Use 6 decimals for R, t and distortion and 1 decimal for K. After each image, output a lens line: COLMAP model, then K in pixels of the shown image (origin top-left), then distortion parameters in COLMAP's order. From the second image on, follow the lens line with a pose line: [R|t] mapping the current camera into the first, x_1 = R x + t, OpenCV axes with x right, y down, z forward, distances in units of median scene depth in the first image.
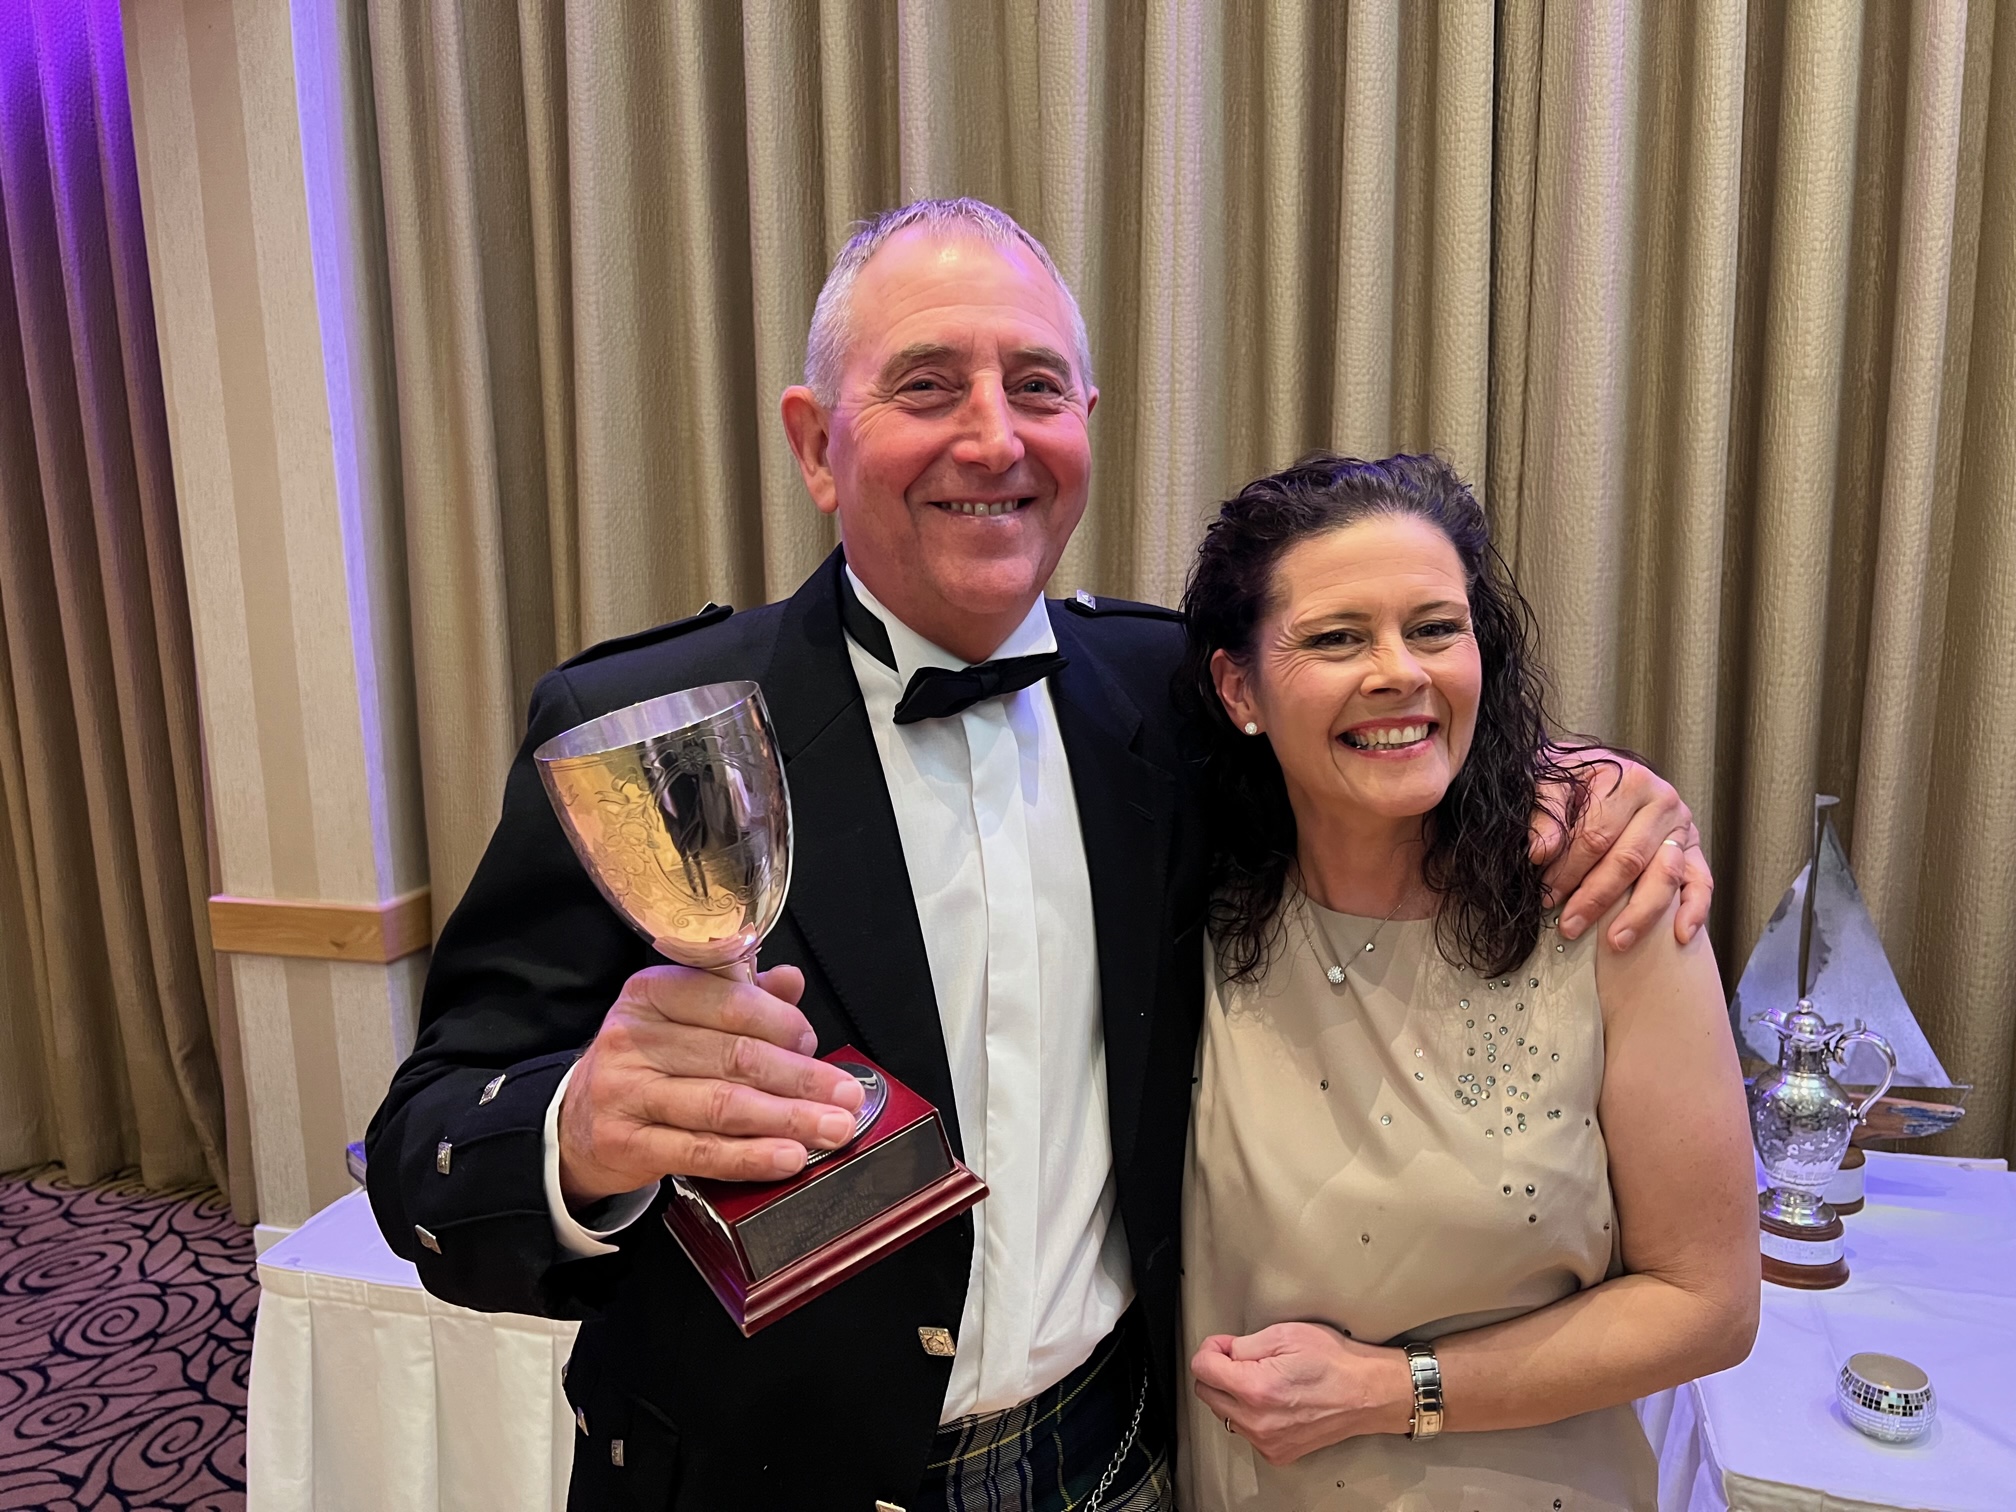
lens RADIAL K [[1551.2, 0, 1015.6], [0, 1551.2, 745.3], [0, 0, 1]] dist [0.053099, -0.053902]
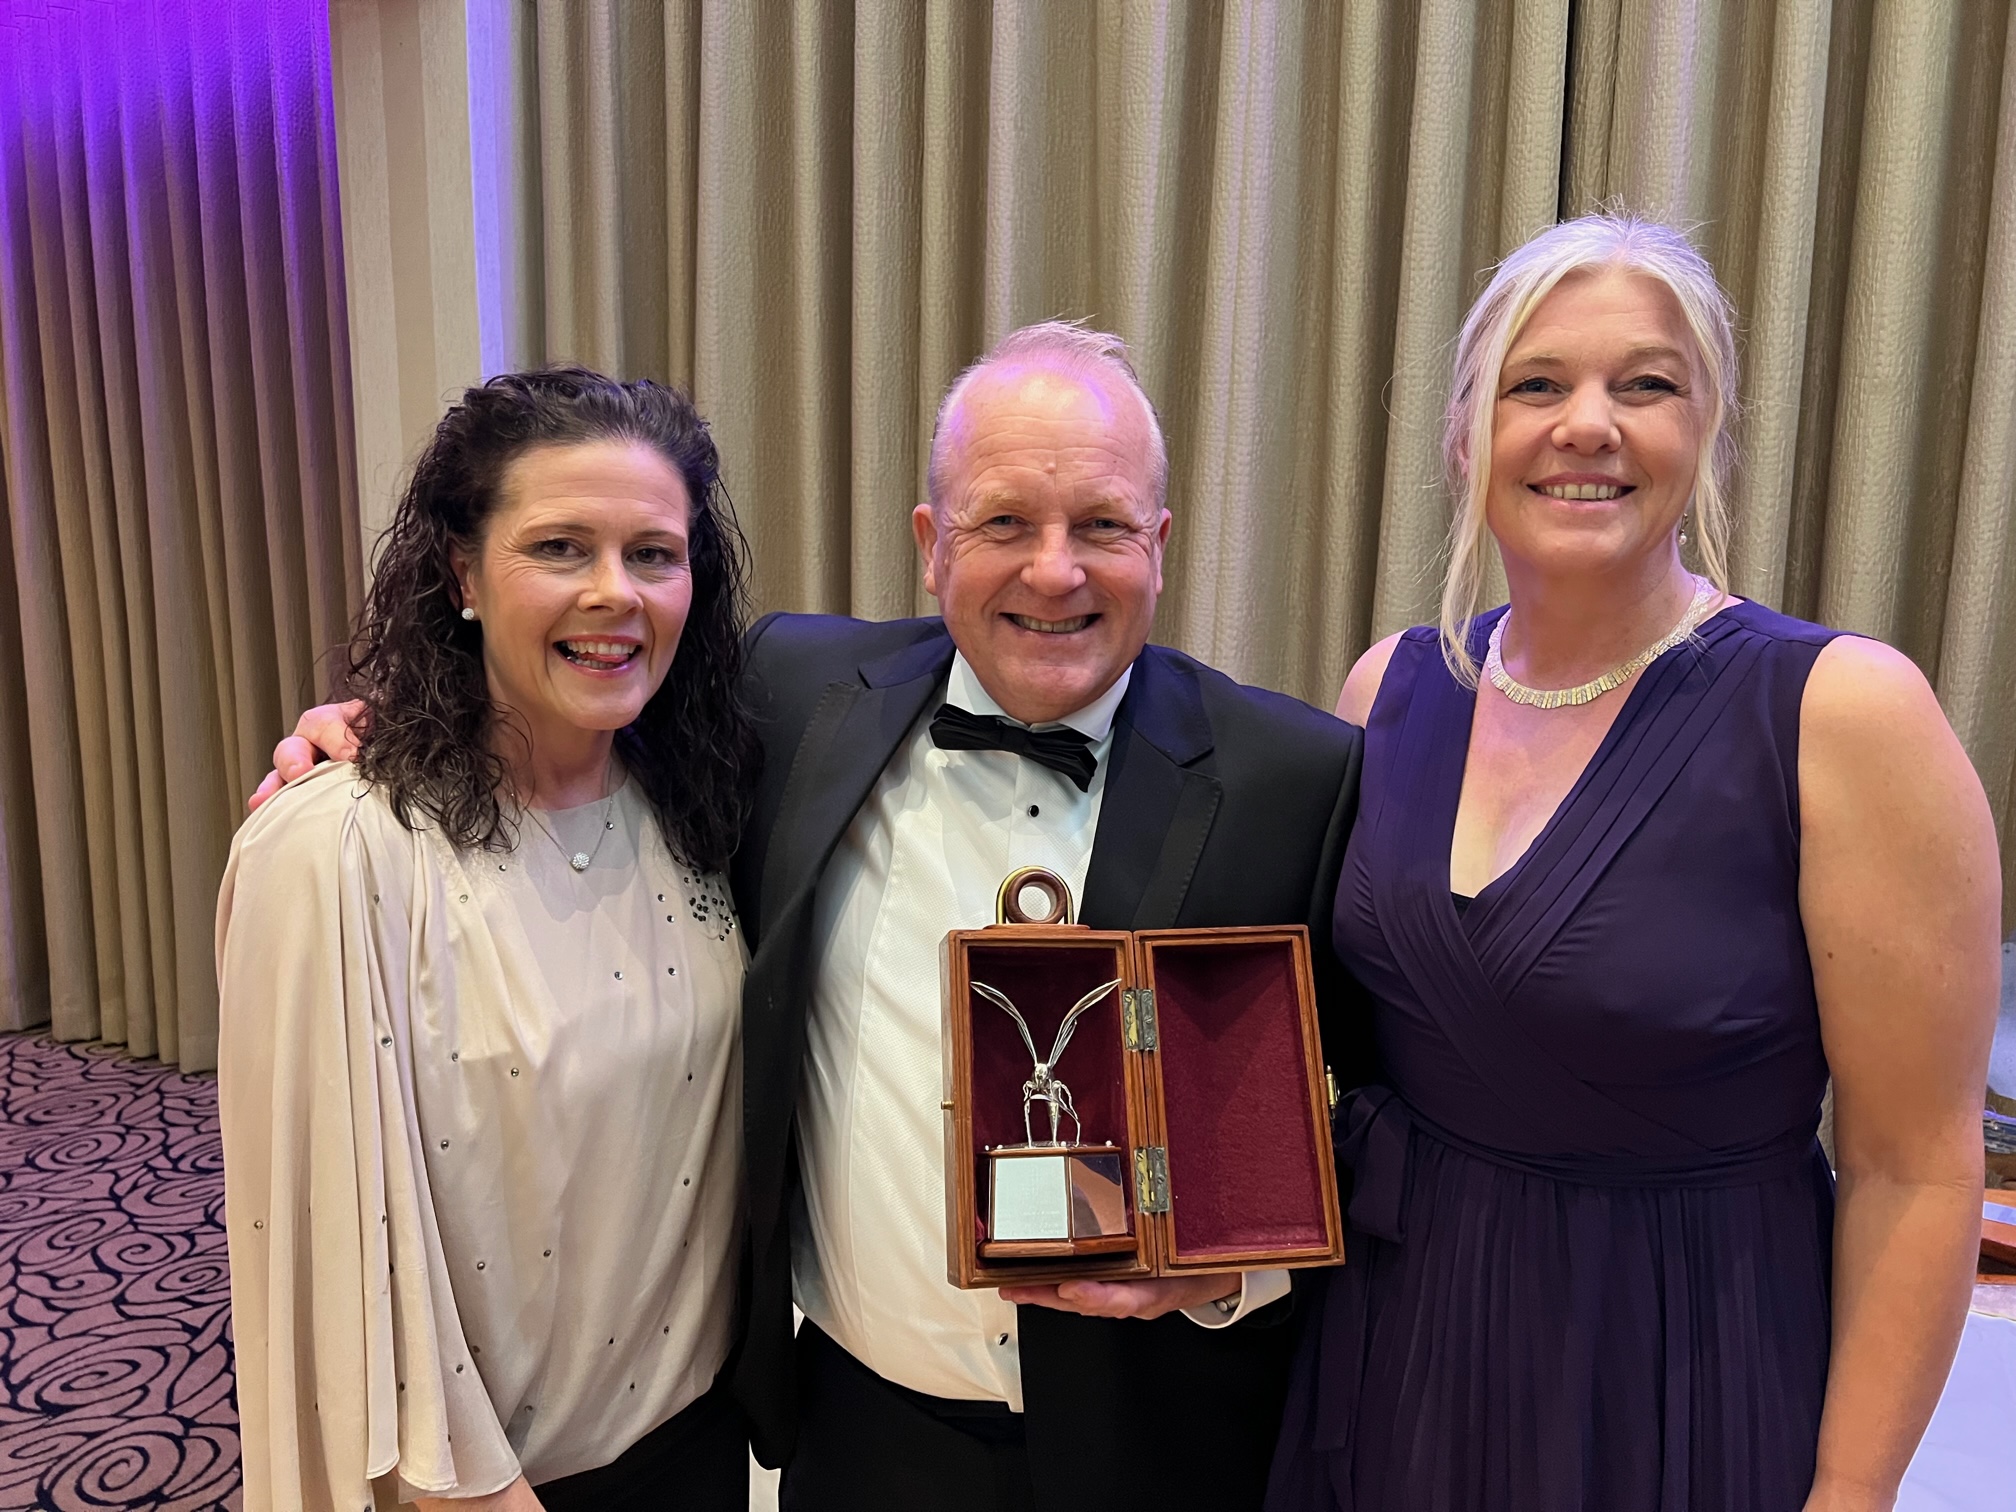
lens RADIAL K [[1551.2, 0, 1022.4], [0, 1551.2, 746.8], [0, 0, 1]] dist [0.053099, -0.053902]
pose [[0.986554, 0.048819, -0.155972, 0.135910], [-0.048495, 0.998806, 0.005883, 0.010454], [0.156073, 0.001760, 0.987744, -0.025872]]
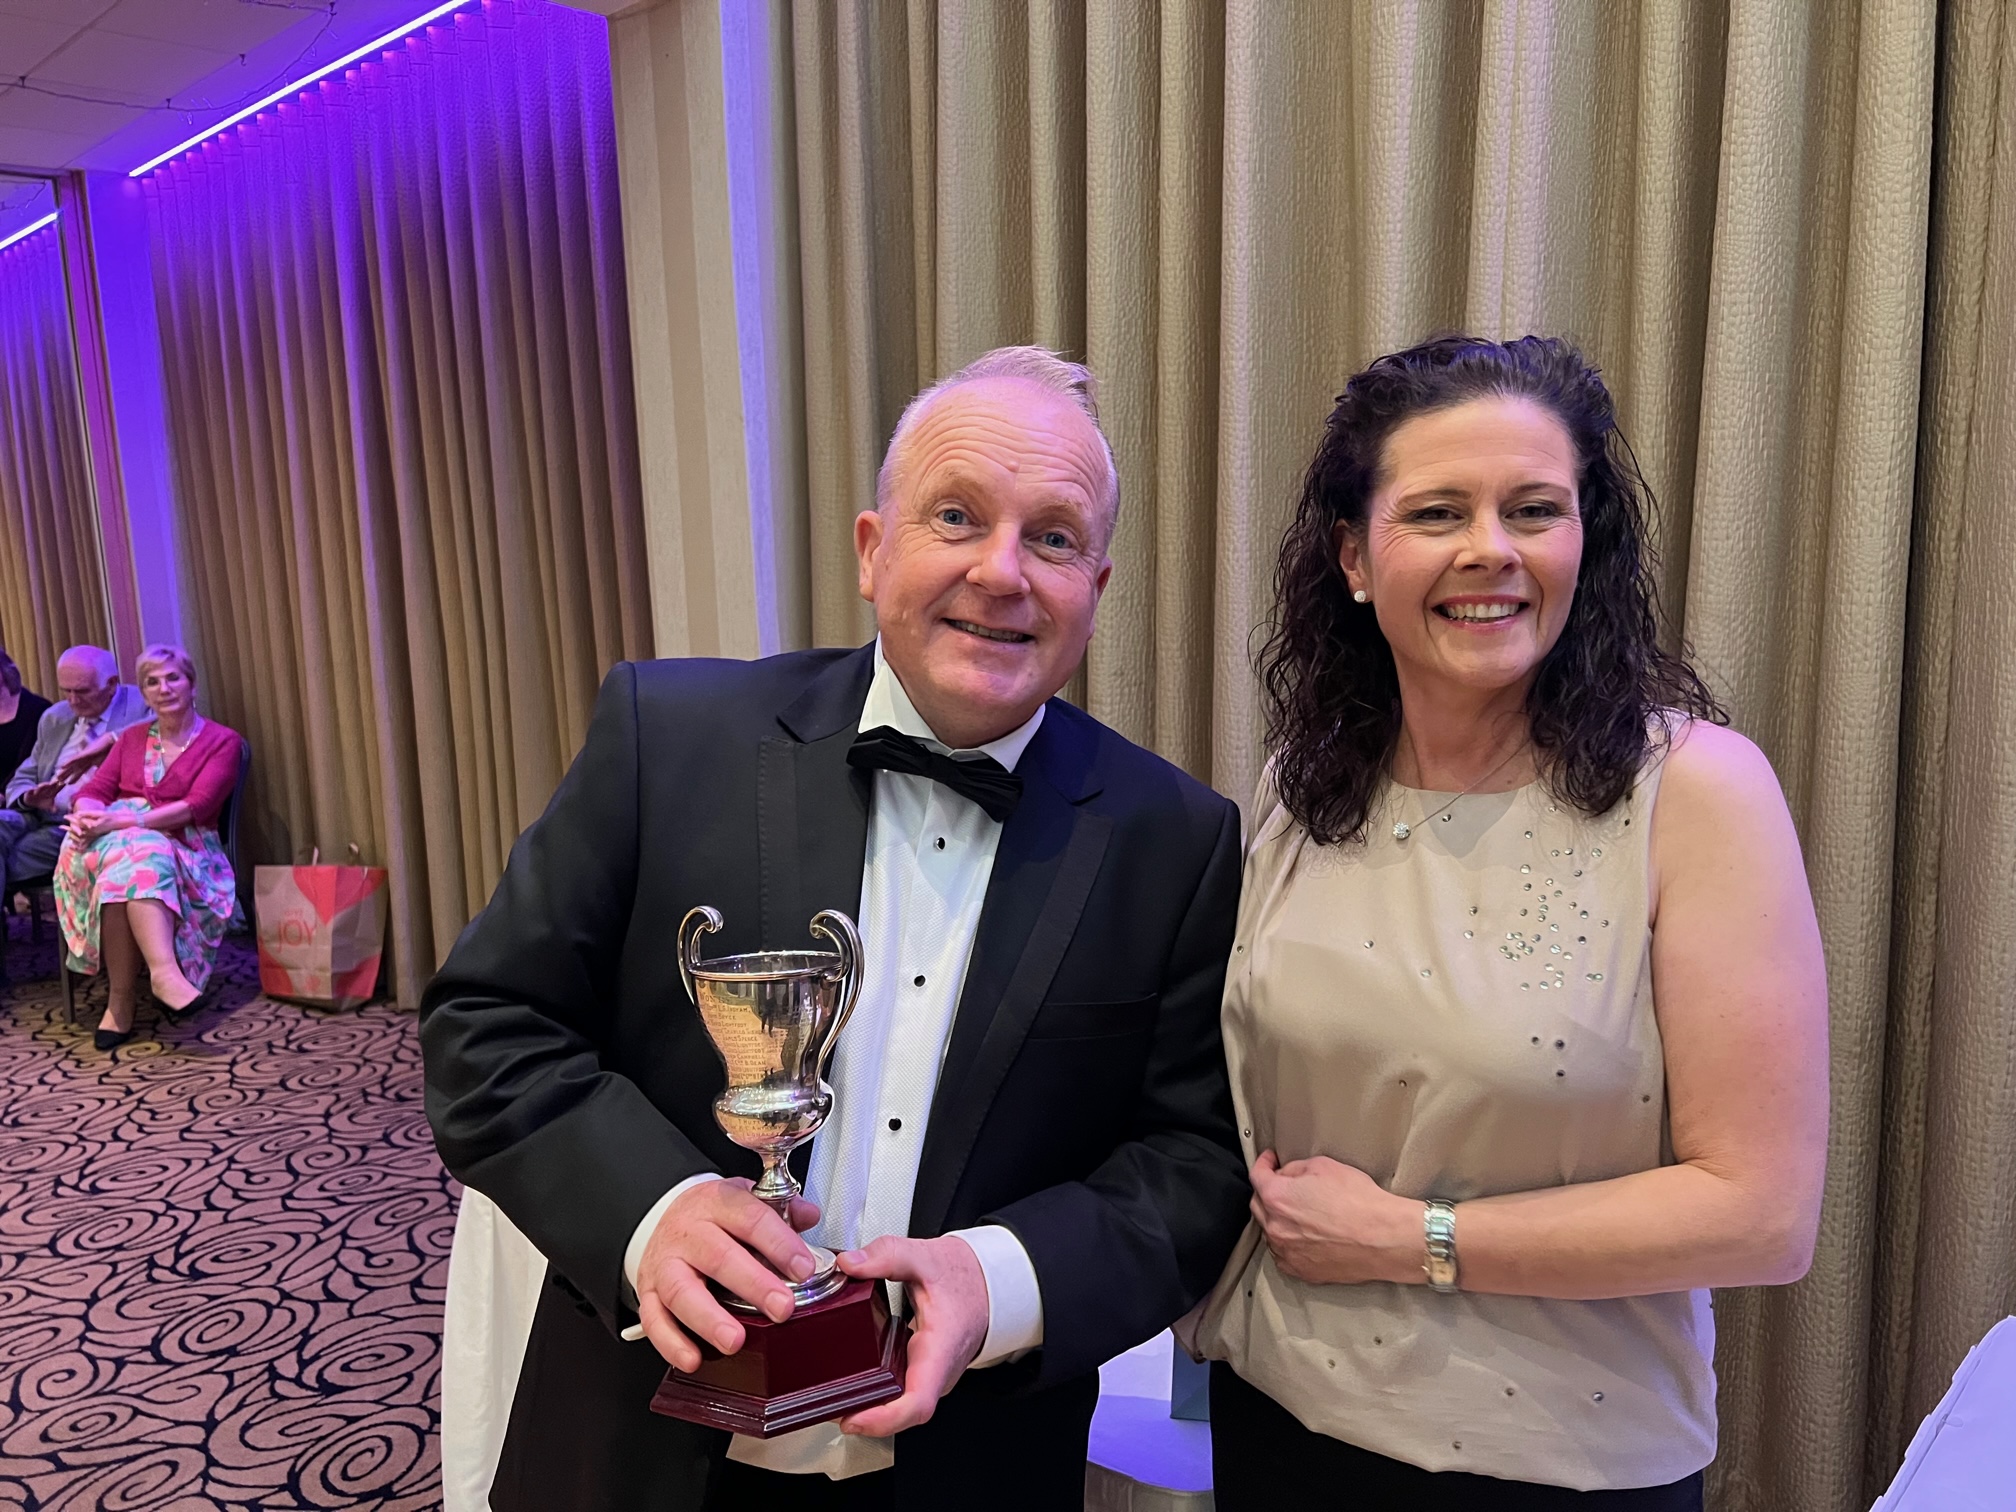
lens RADIAL K [[1551.2, 0, 1006.3], [0, 1551.2, 753.1], [0, 0, 1]] dist [0.053099, -0.053902]
pose [[0.903317, 0.055052, -0.425427, 0.231204], [-0.051175, 0.998478, 0.020547, -0.001518], [0.425911, 0.003211, 0.904759, 0.121021]]
